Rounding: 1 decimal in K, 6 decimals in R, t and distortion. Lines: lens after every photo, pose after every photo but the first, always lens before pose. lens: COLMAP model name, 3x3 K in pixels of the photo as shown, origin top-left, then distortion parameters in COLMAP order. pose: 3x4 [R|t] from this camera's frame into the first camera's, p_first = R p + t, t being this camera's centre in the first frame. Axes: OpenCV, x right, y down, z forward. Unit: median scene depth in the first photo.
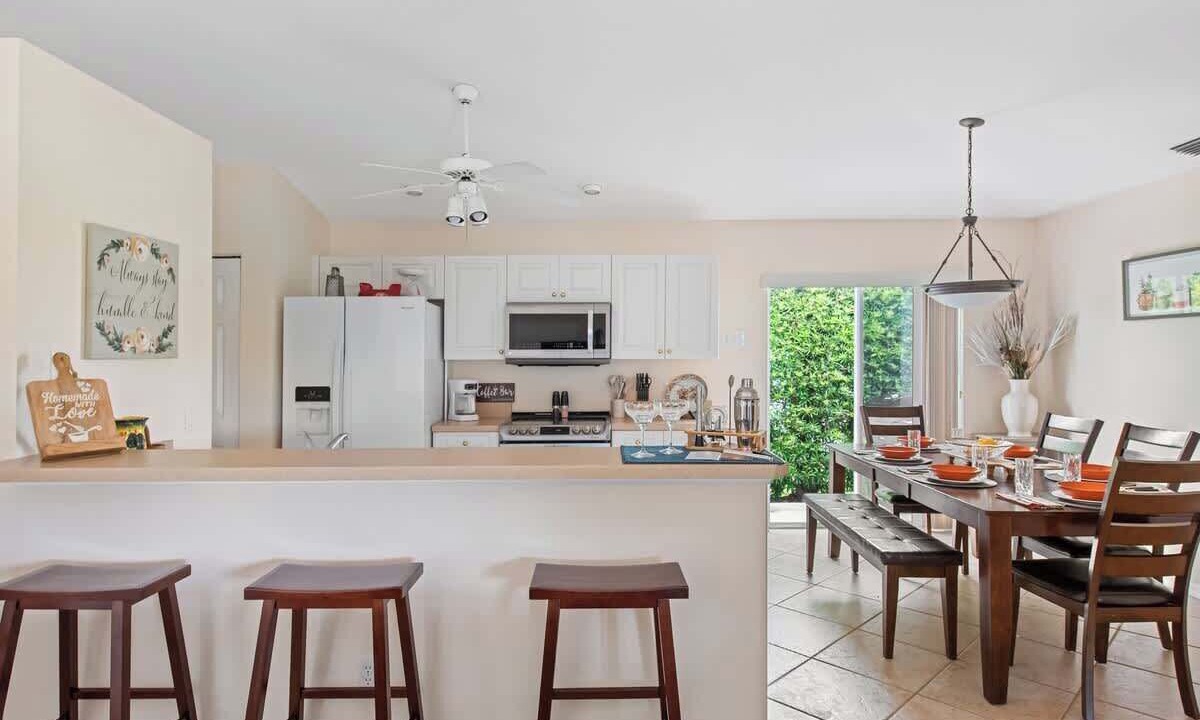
lens RADIAL K [[679.3, 0, 599.2], [0, 679.3, 345.4], [0, 0, 1]] dist [0.011155, 0.000021]
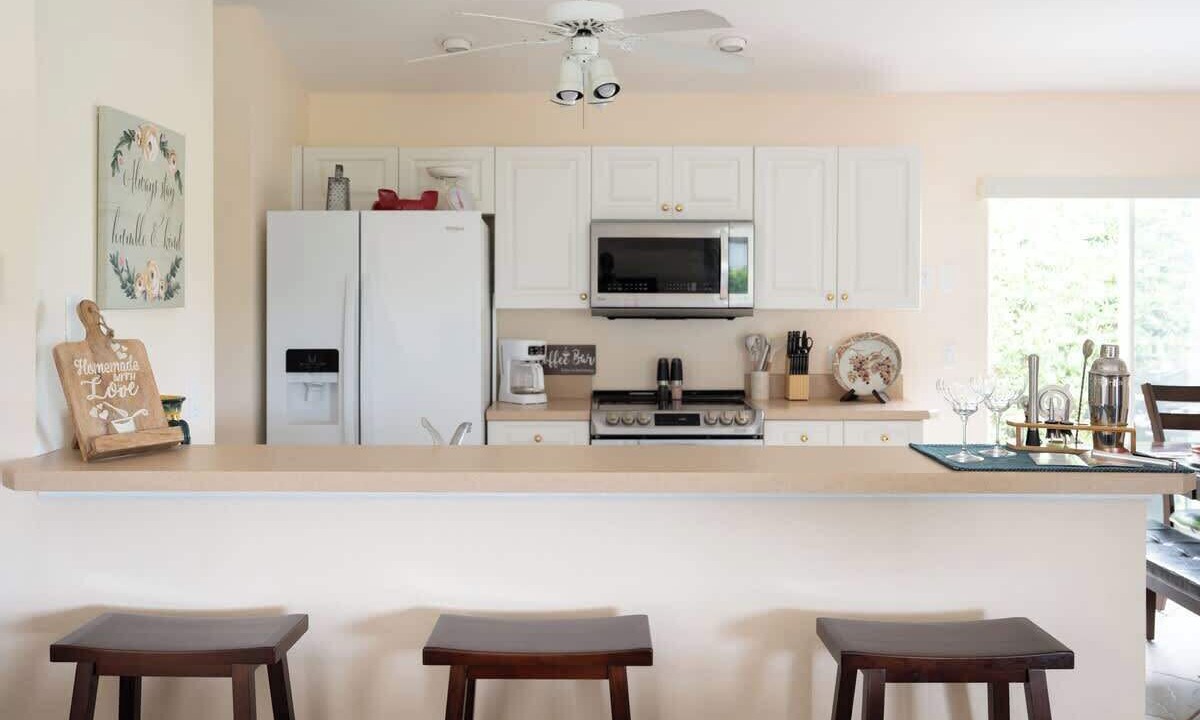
lens RADIAL K [[1086.2, 0, 583.3], [0, 1086.2, 303.9], [0, 0, 1]] dist [-0.005873, 0.005430]
pose [[0.999960, 0.005097, -0.007321, -0.146782], [-0.004949, 0.999784, 0.020191, -0.005051], [0.007422, -0.020153, 0.999769, -0.033459]]
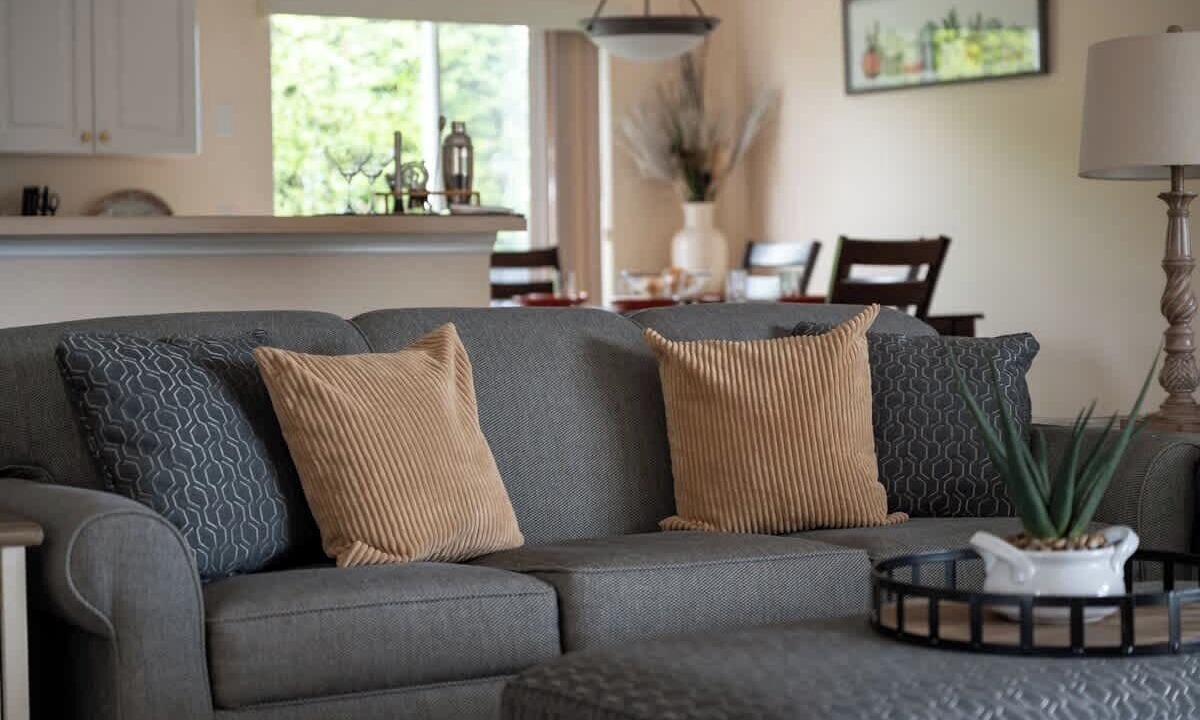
lens RADIAL K [[2399.1, 0, 634.4], [0, 2399.1, 360.3], [0, 0, 1]] dist [0.056176, 0.072632]
pose [[0.842534, -0.029037, 0.537861, -0.536694], [0.004909, 0.998918, 0.046238, 0.095343], [-0.538621, -0.036317, 0.841765, -0.692400]]
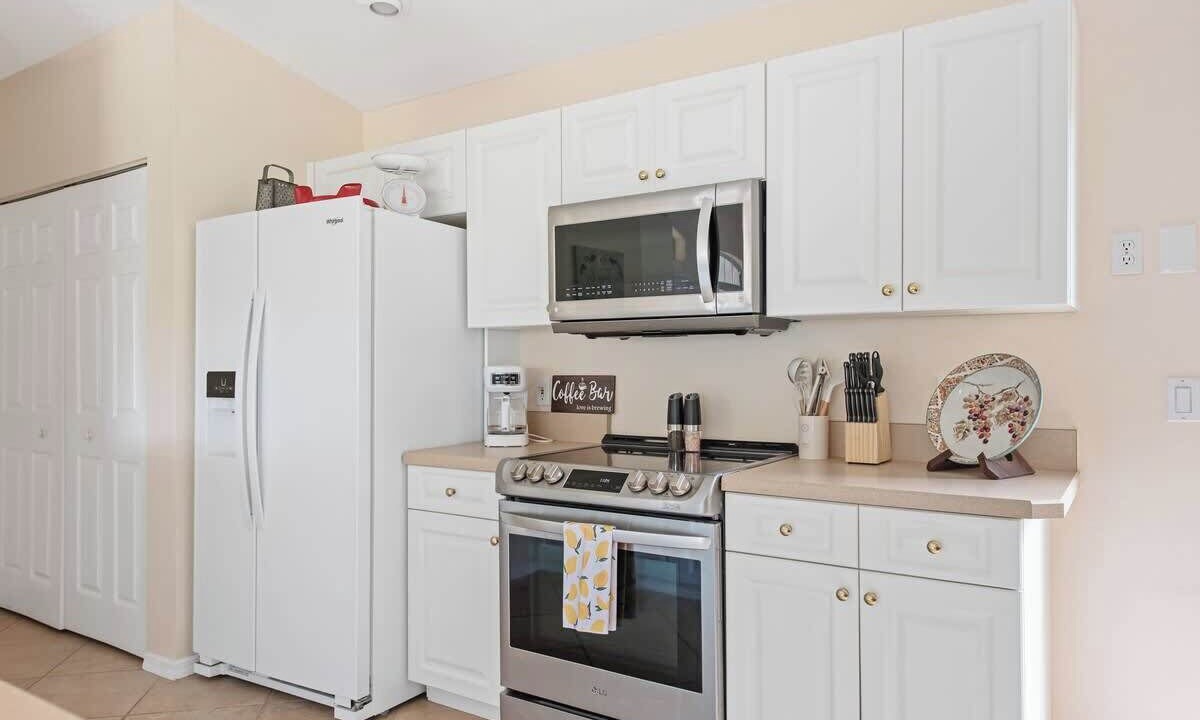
lens RADIAL K [[816.1, 0, 600.0], [0, 816.1, 360.0], [0, 0, 1]] dist [0.026023, -0.003259]
pose [[0.836205, -0.002023, -0.548414, 0.218767], [0.006799, 0.999955, 0.006677, 0.045619], [0.548376, -0.009312, 0.836180, 0.566565]]
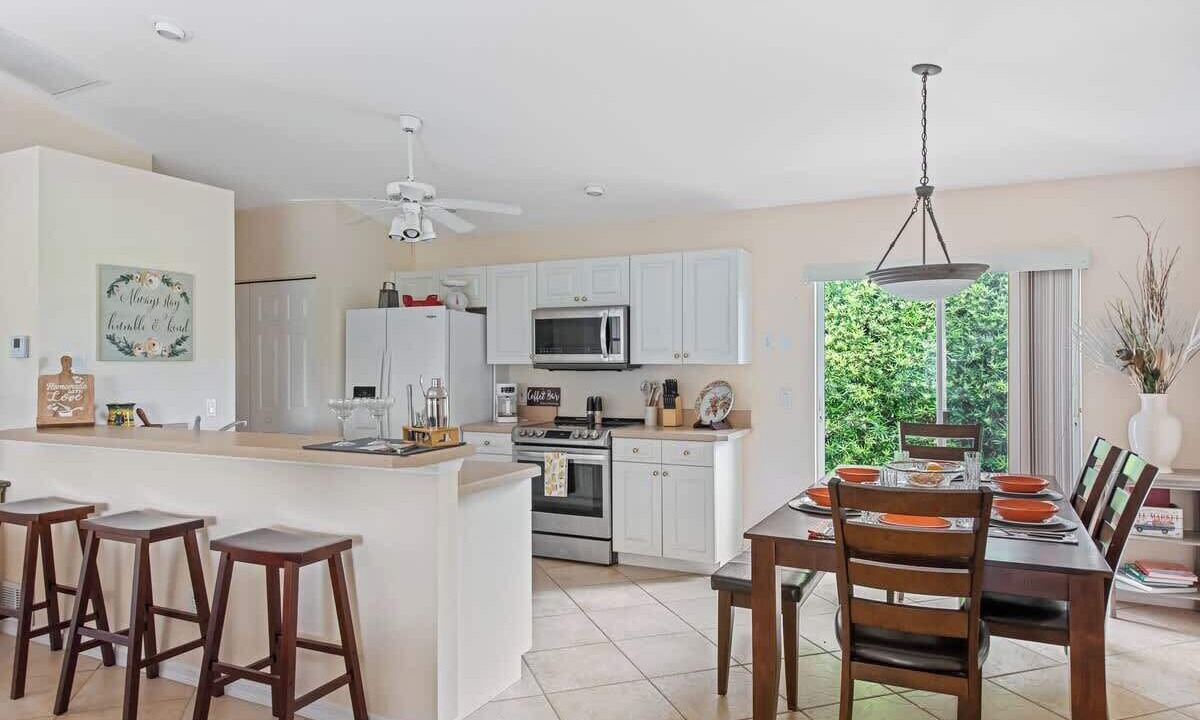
lens RADIAL K [[759.1, 0, 600.0], [0, 759.1, 360.0], [0, 0, 1]] dist [0.027122, -0.002246]
pose [[0.898709, -0.000175, -0.438546, 0.483033], [0.004688, 0.999947, 0.009207, 0.004708], [0.438521, -0.010330, 0.898662, 0.013088]]
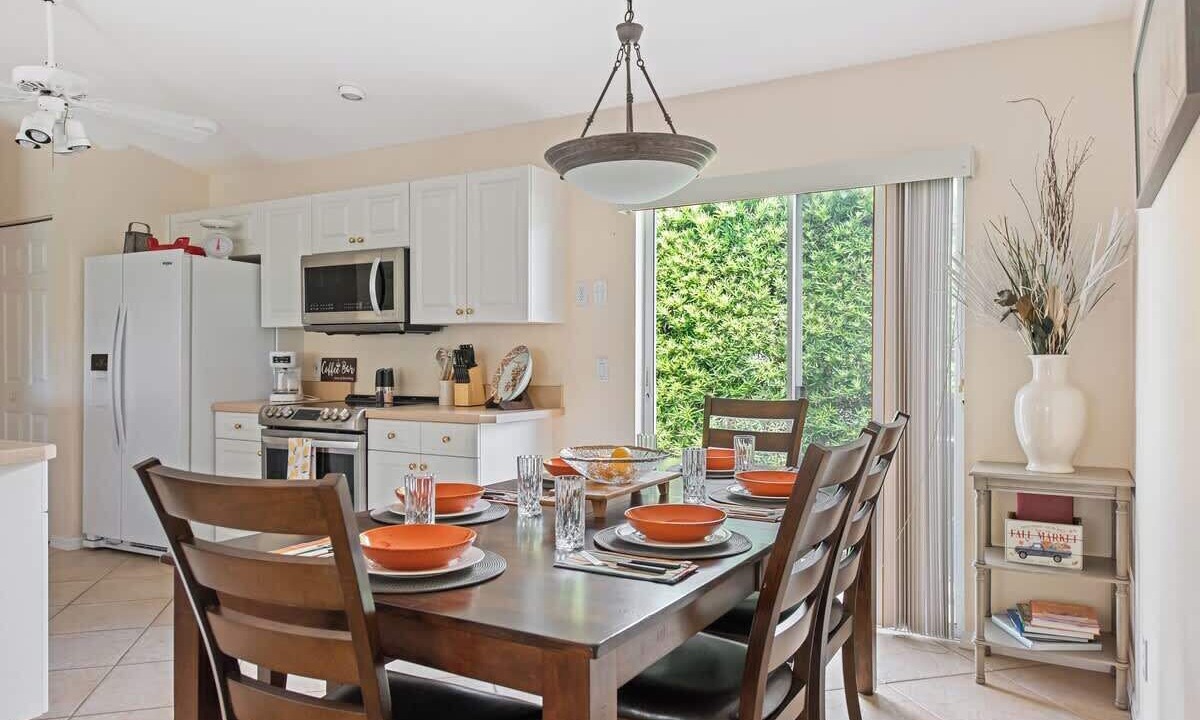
lens RADIAL K [[816.1, 0, 600.0], [0, 816.1, 360.0], [0, 0, 1]] dist [0.026023, -0.003259]
pose [[0.867259, 0.008301, -0.497788, 0.681945], [0.000709, 0.999839, 0.017909, 0.046491], [0.497857, -0.015885, 0.867114, 0.356320]]
